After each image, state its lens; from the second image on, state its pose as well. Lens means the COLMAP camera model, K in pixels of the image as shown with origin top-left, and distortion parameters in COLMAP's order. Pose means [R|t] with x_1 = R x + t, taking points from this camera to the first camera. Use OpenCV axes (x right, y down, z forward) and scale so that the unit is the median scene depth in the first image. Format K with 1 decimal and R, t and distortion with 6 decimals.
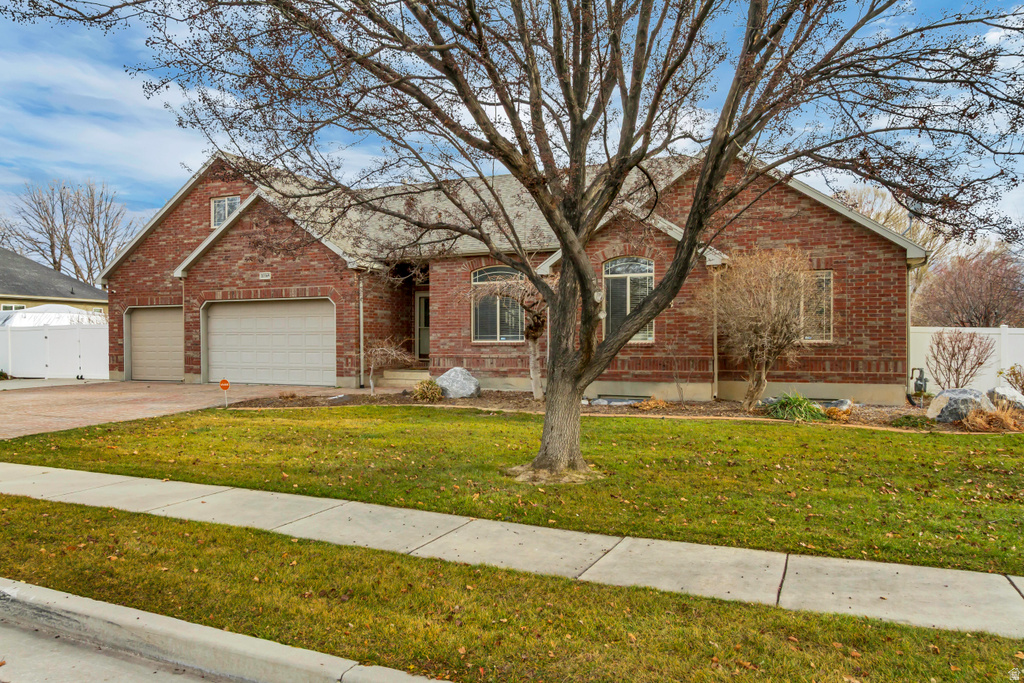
lens RADIAL K [[709.8, 0, 512.5], [0, 709.8, 343.5], [0, 0, 1]] dist [0.006940, 0.001922]
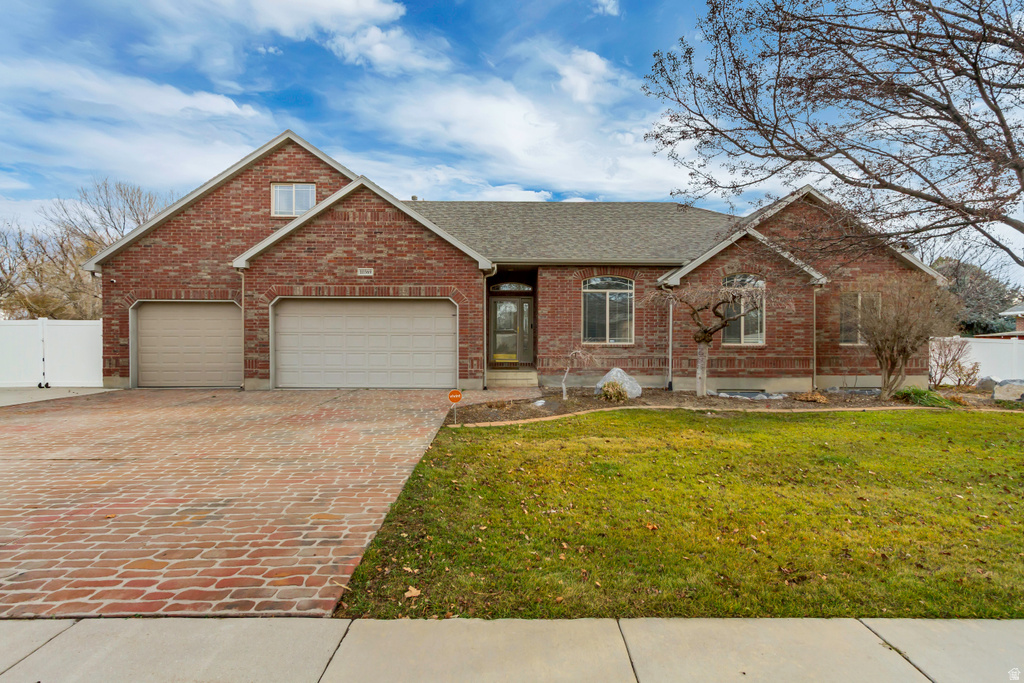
lens RADIAL K [[472.0, 0, 514.4], [0, 472.0, 343.8], [0, 0, 1]] dist [0.010253, -0.000517]
pose [[0.909022, 0.003296, 0.416735, -0.431665], [-0.003538, 0.999994, -0.000189, -0.001638], [-0.416733, -0.001302, 0.909028, 0.357854]]
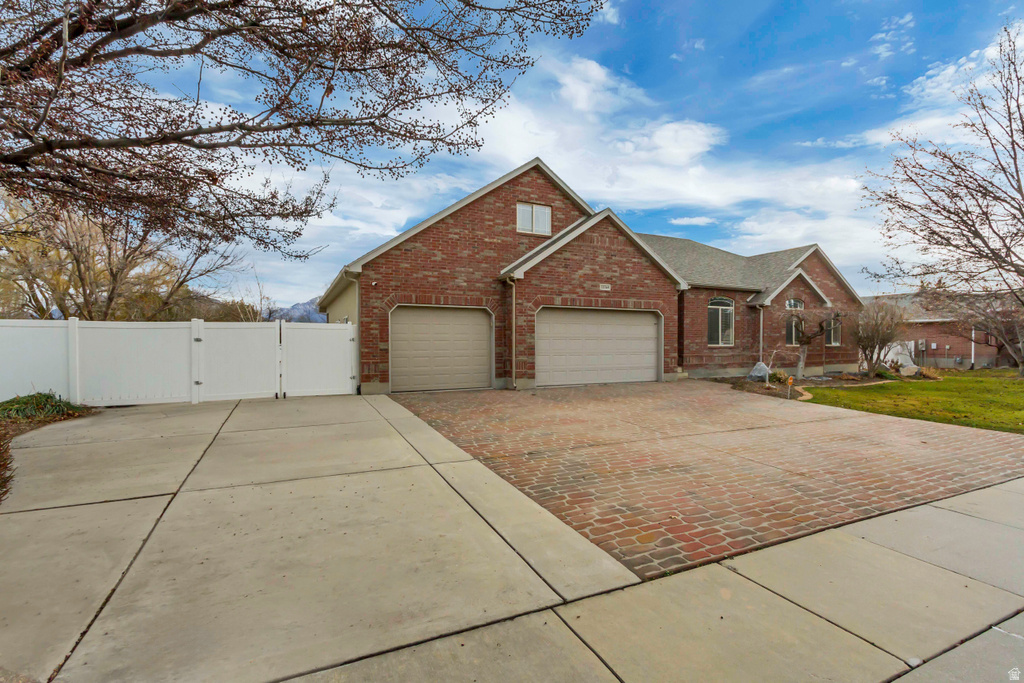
lens RADIAL K [[472.0, 0, 511.1], [0, 472.0, 338.3], [0, 0, 1]] dist [0.010253, -0.000517]
pose [[0.647483, 0.006792, 0.762050, -1.020382], [-0.001341, 0.999969, -0.007773, -0.008663], [-0.762079, 0.004011, 0.647472, 0.634666]]
